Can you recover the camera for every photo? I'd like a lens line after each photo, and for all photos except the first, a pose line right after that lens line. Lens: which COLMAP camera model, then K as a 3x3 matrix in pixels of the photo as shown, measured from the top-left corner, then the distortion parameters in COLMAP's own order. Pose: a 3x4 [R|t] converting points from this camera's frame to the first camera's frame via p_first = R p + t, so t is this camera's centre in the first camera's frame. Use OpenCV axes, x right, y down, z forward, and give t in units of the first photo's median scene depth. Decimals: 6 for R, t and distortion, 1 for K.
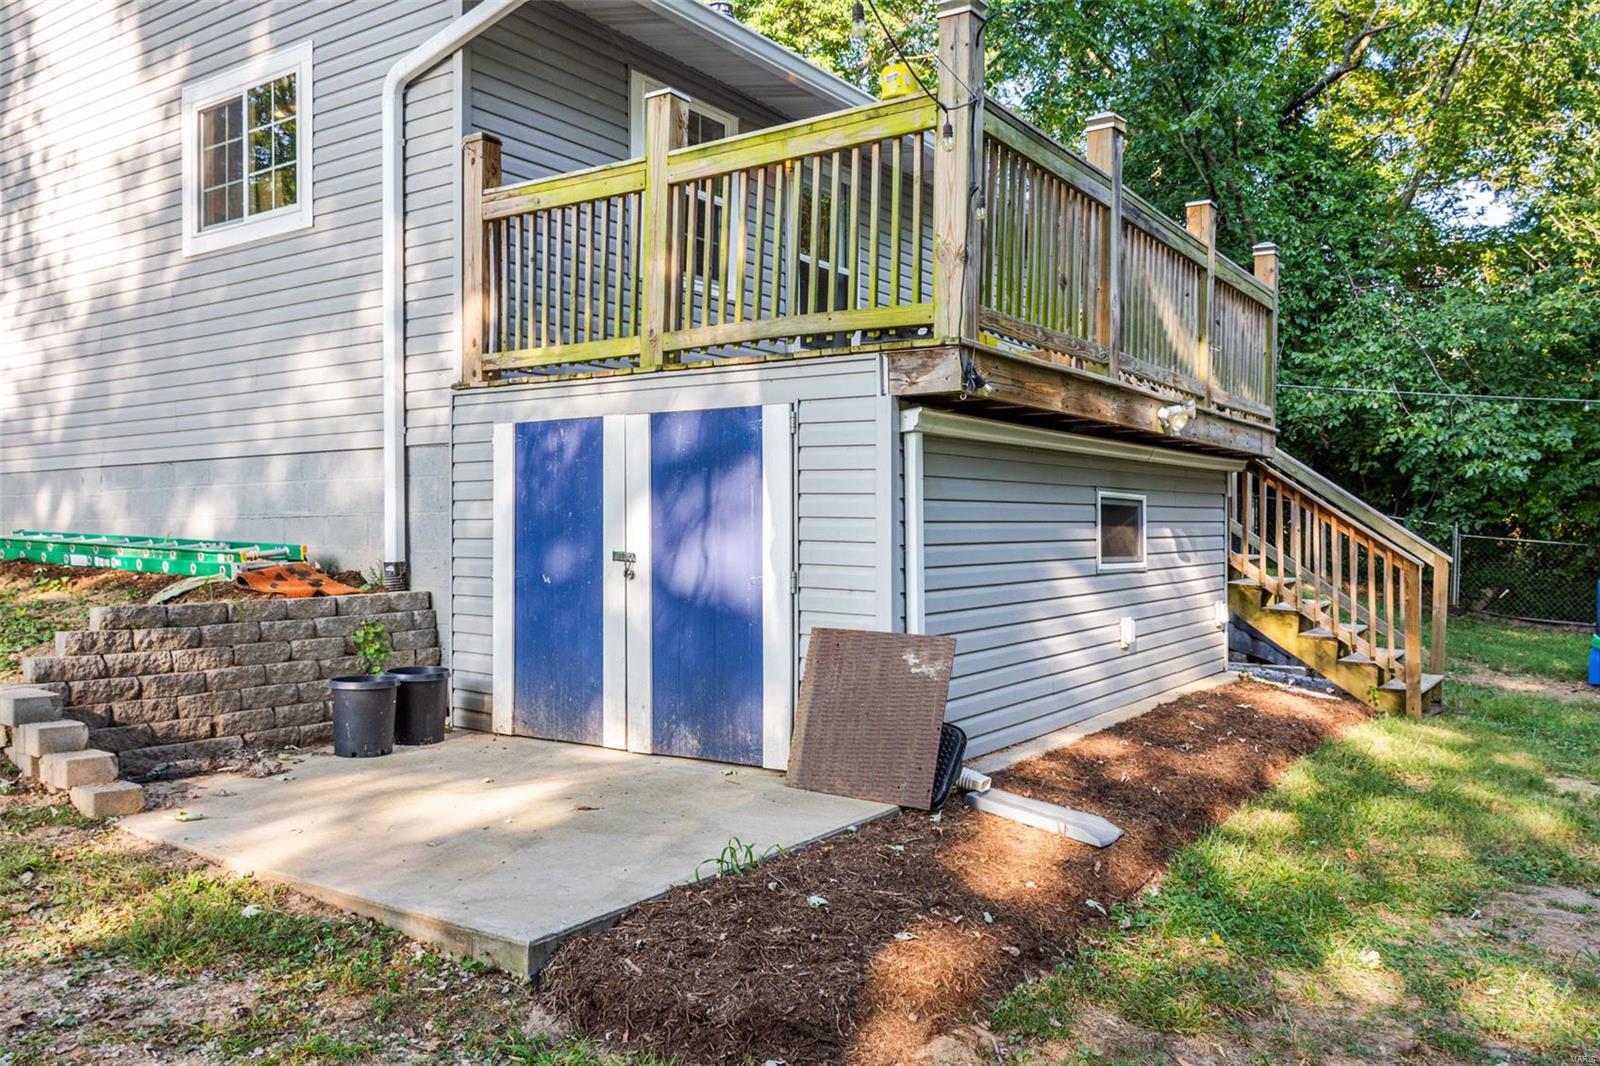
lens RADIAL K [[1225.5, 0, 794.4], [0, 1225.5, 521.1], [0, 0, 1]] dist [-0.013235, 0.000740]
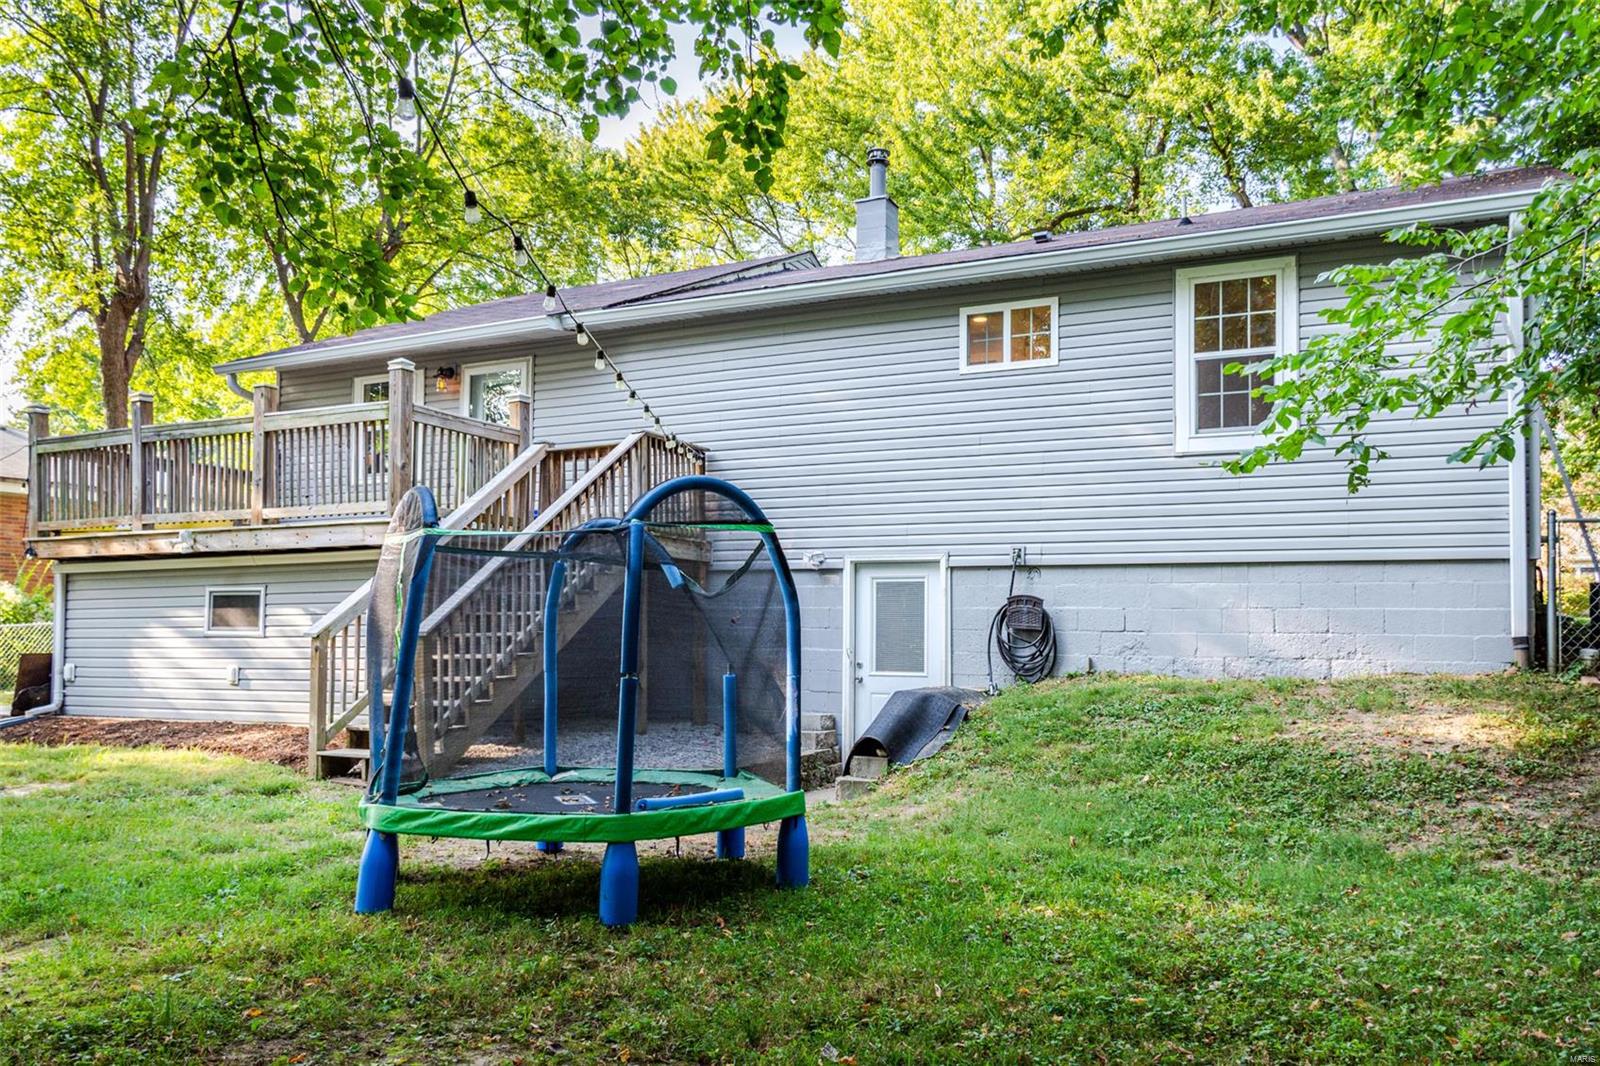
lens RADIAL K [[1215.2, 0, 803.4], [0, 1215.2, 599.0], [0, 0, 1]] dist [-0.005521, -0.000224]
pose [[0.150473, -0.035851, -0.987964, 2.201813], [0.001709, 0.999350, -0.036004, 0.057003], [0.988613, 0.003729, 0.150437, 1.688884]]
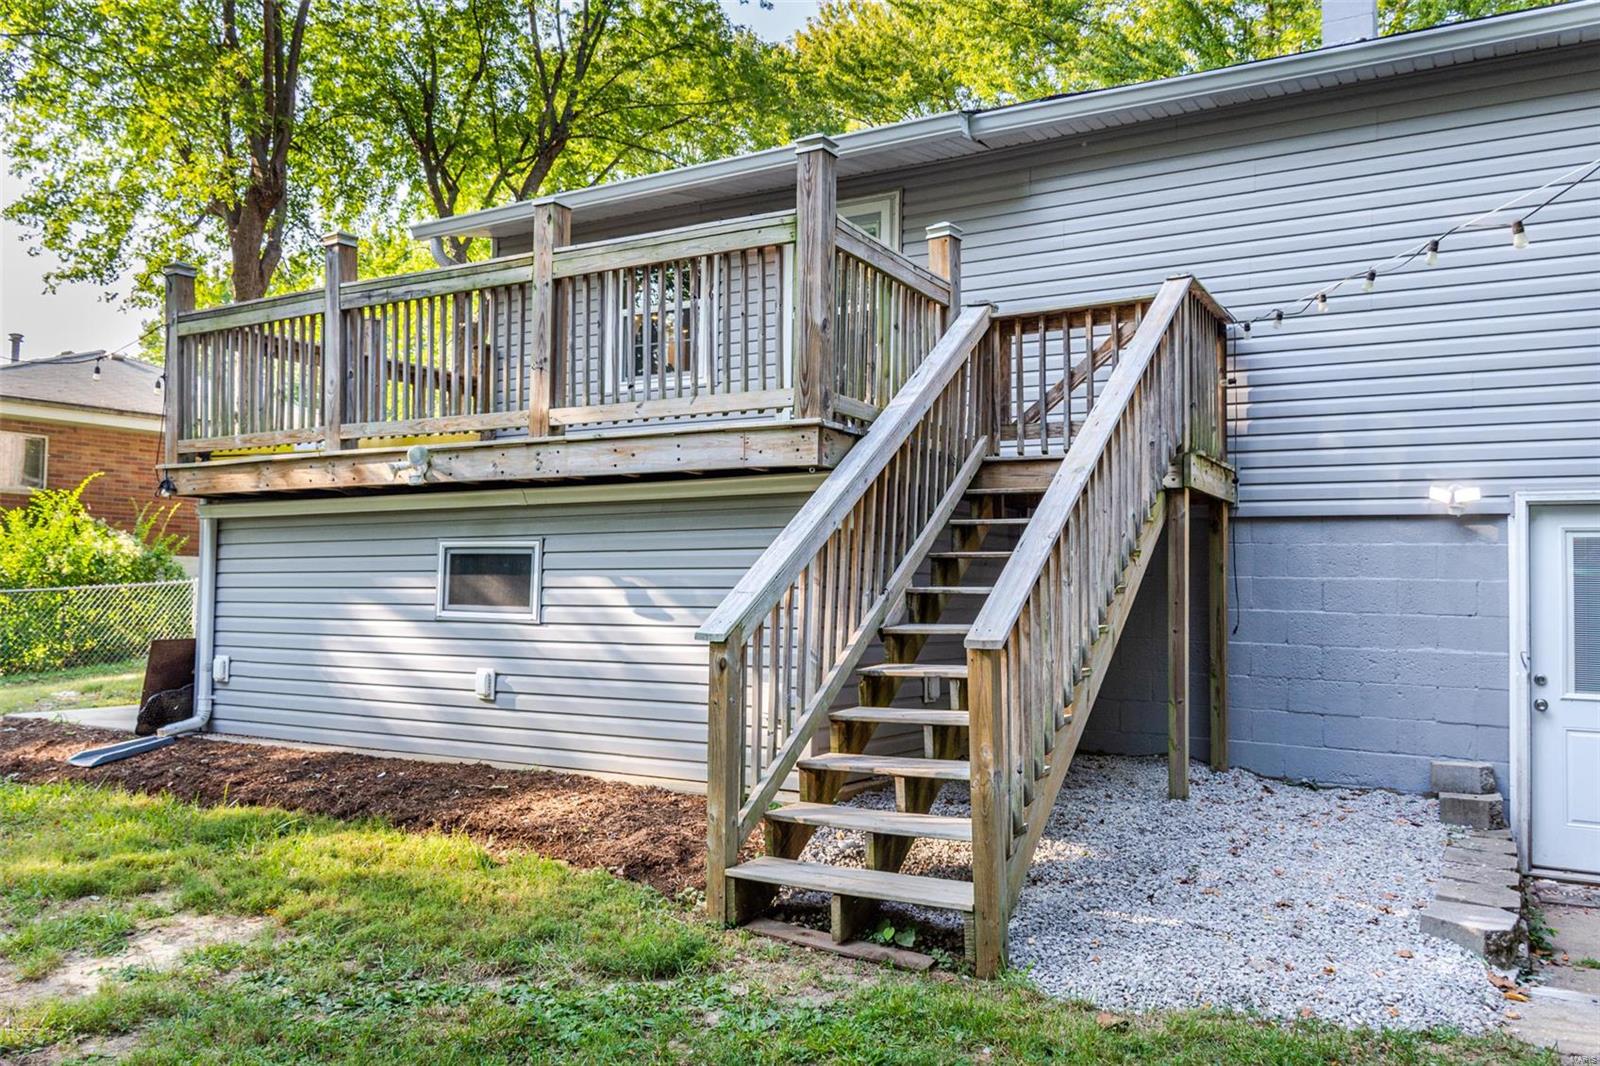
lens RADIAL K [[1228.7, 0, 797.3], [0, 1228.7, 542.8], [0, 0, 1]] dist [-0.006240, 0.000440]
pose [[0.075002, -0.042637, -0.996271, 1.435459], [-0.006456, 0.999044, -0.043242, 0.021511], [0.997162, 0.009675, 0.074655, 1.323976]]
